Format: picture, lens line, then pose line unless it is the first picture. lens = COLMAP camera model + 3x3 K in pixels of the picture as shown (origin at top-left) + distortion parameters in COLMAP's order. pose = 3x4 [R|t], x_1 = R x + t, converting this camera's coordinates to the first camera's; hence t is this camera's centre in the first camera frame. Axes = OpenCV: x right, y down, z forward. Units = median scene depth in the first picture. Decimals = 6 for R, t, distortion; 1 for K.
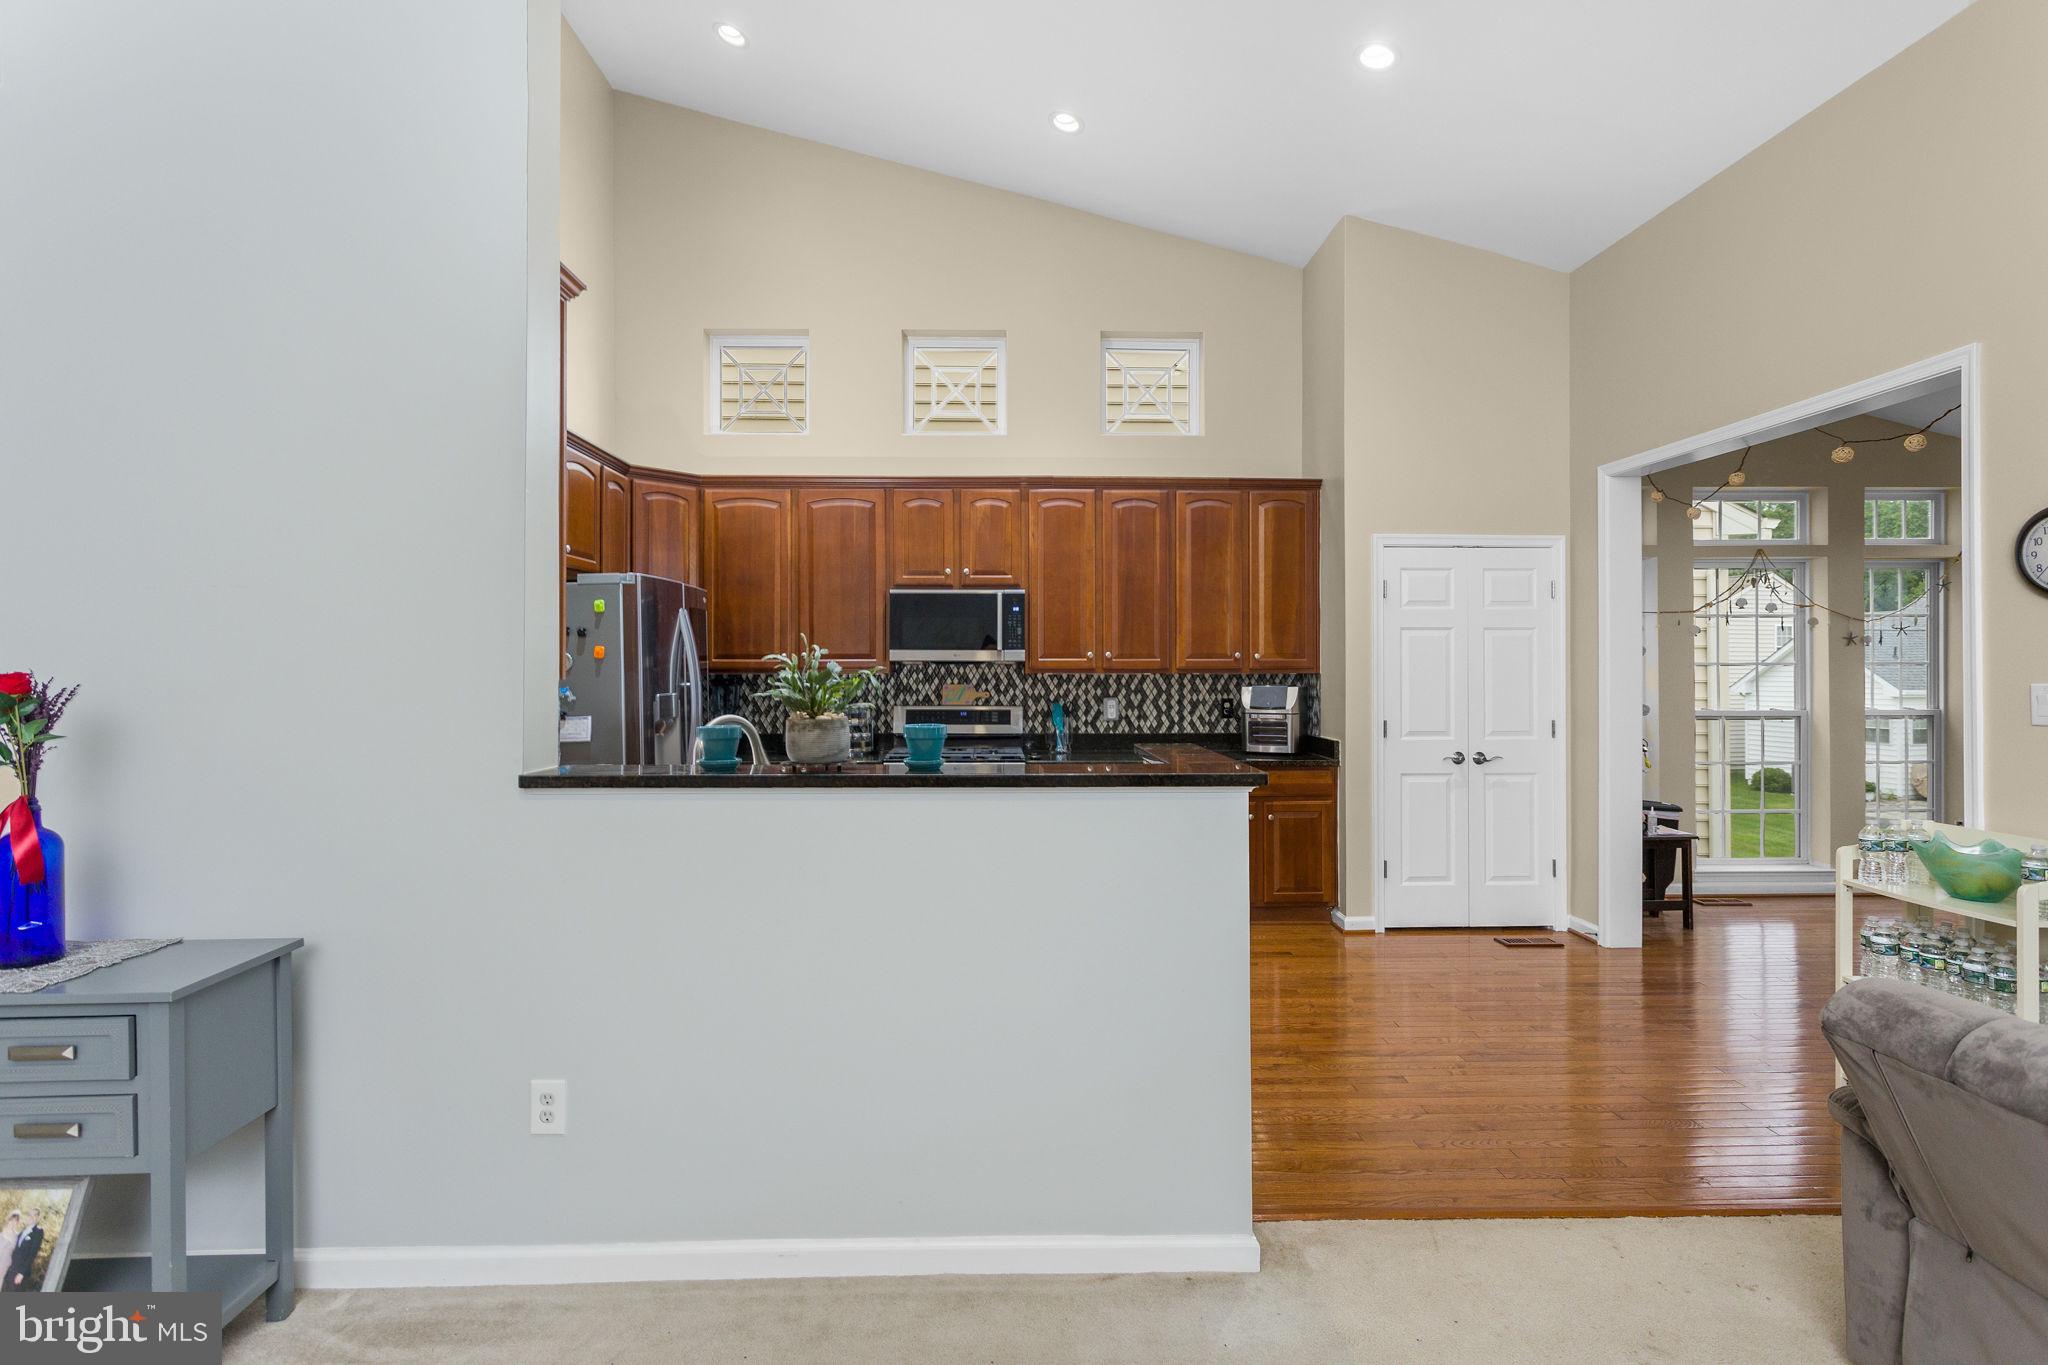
lens RADIAL K [[977.0, 0, 1029.8], [0, 977.0, 669.6], [0, 0, 1]] dist [-0.000320, 0.001768]
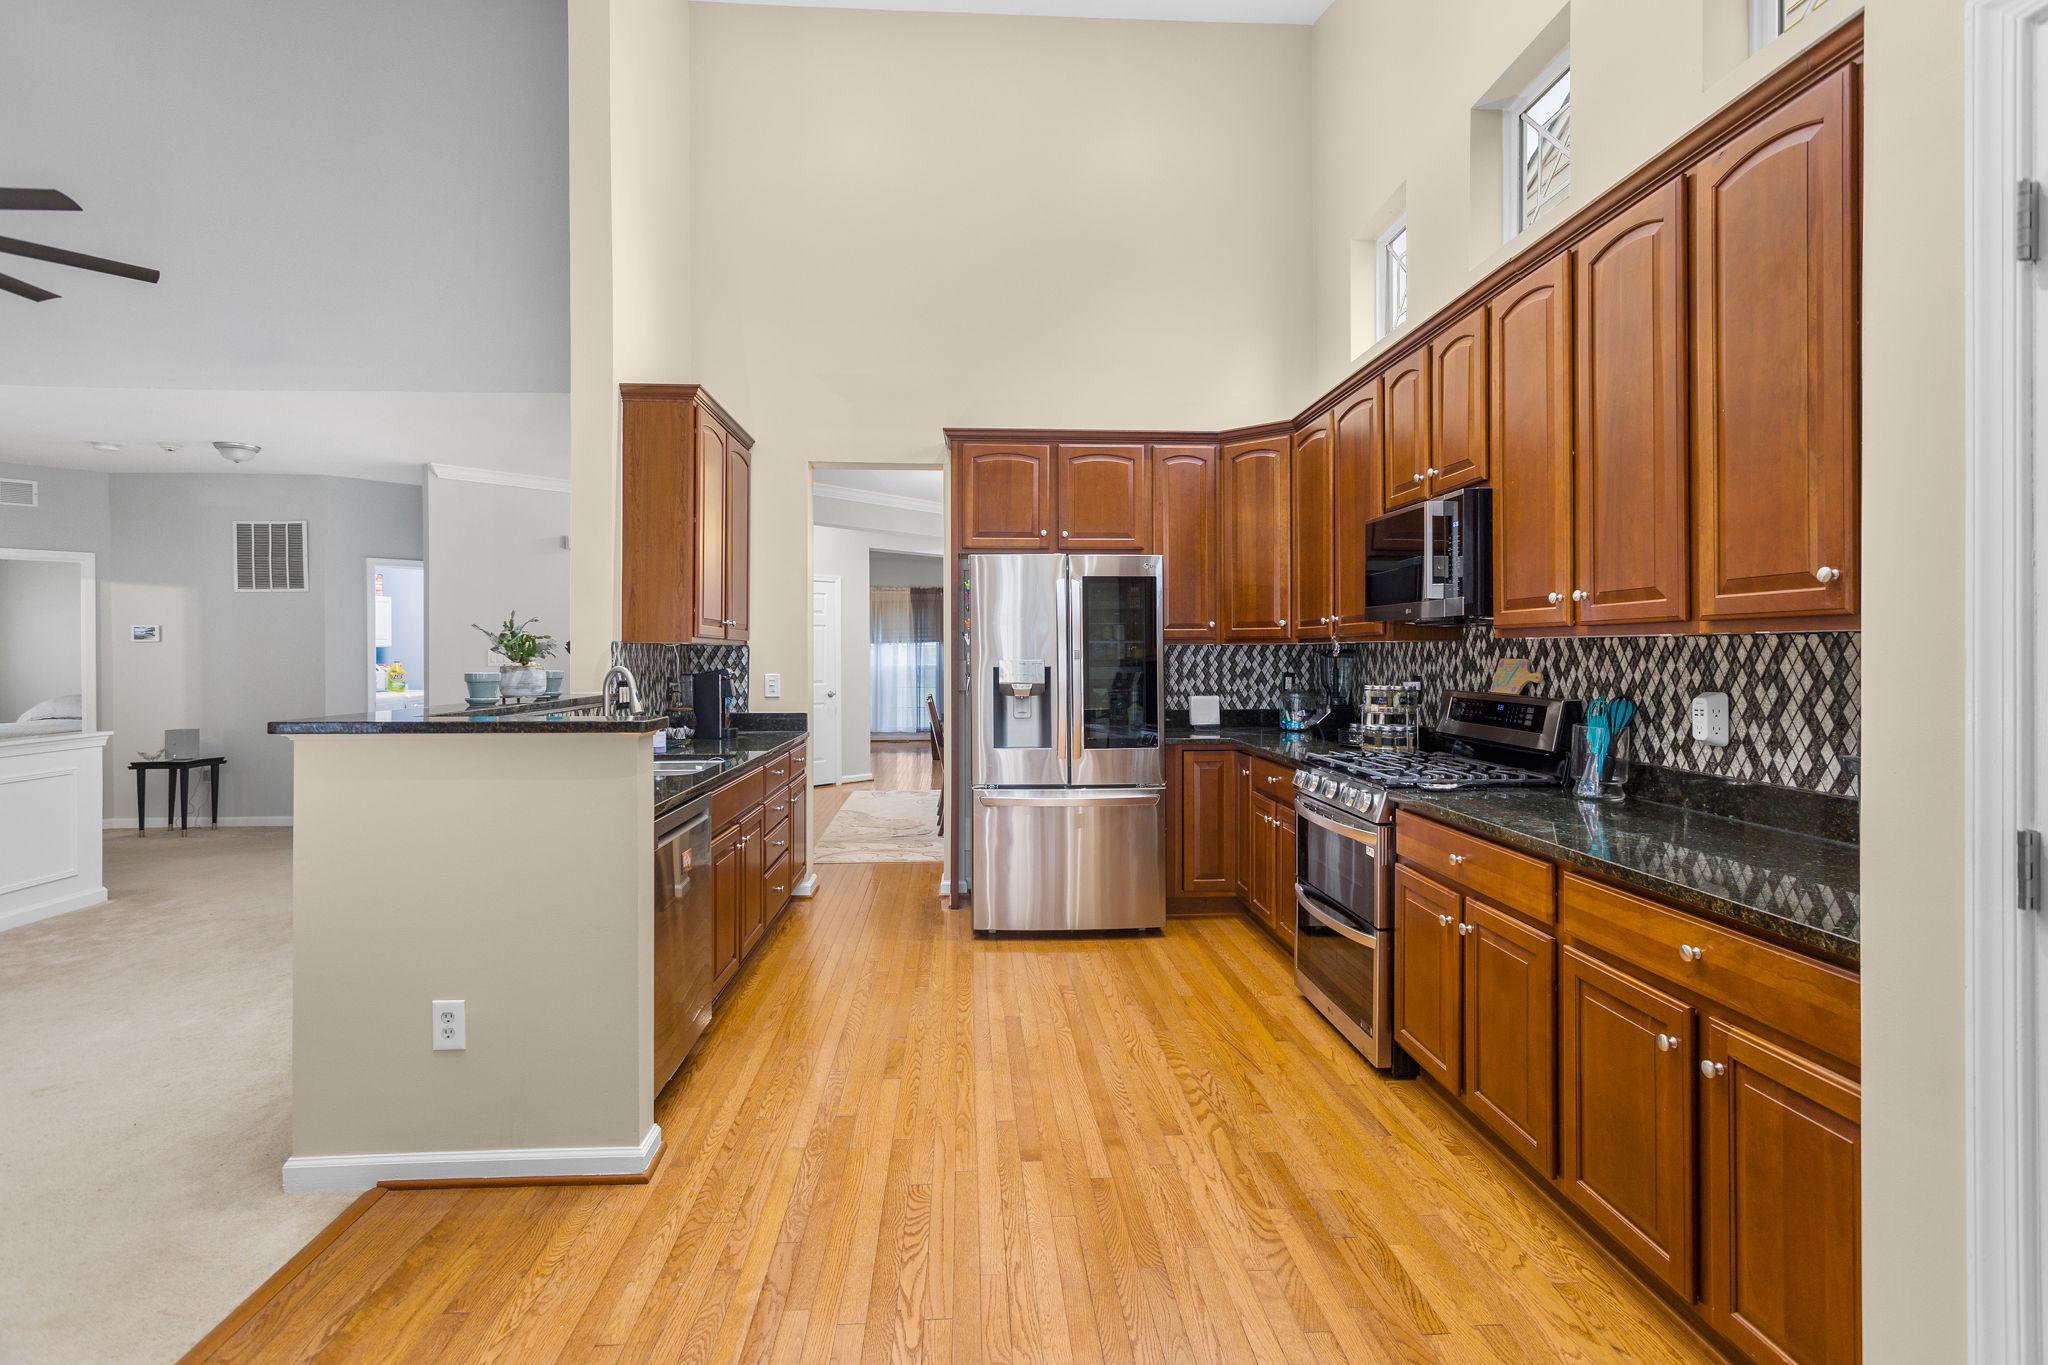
lens RADIAL K [[977.0, 0, 1009.0], [0, 977.0, 657.8], [0, 0, 1]] dist [-0.000320, 0.001768]
pose [[0.023236, 0.005987, -0.999712, 0.506358], [0.001505, 0.999981, 0.006023, 0.010636], [0.999729, -0.001645, 0.023227, 0.680358]]
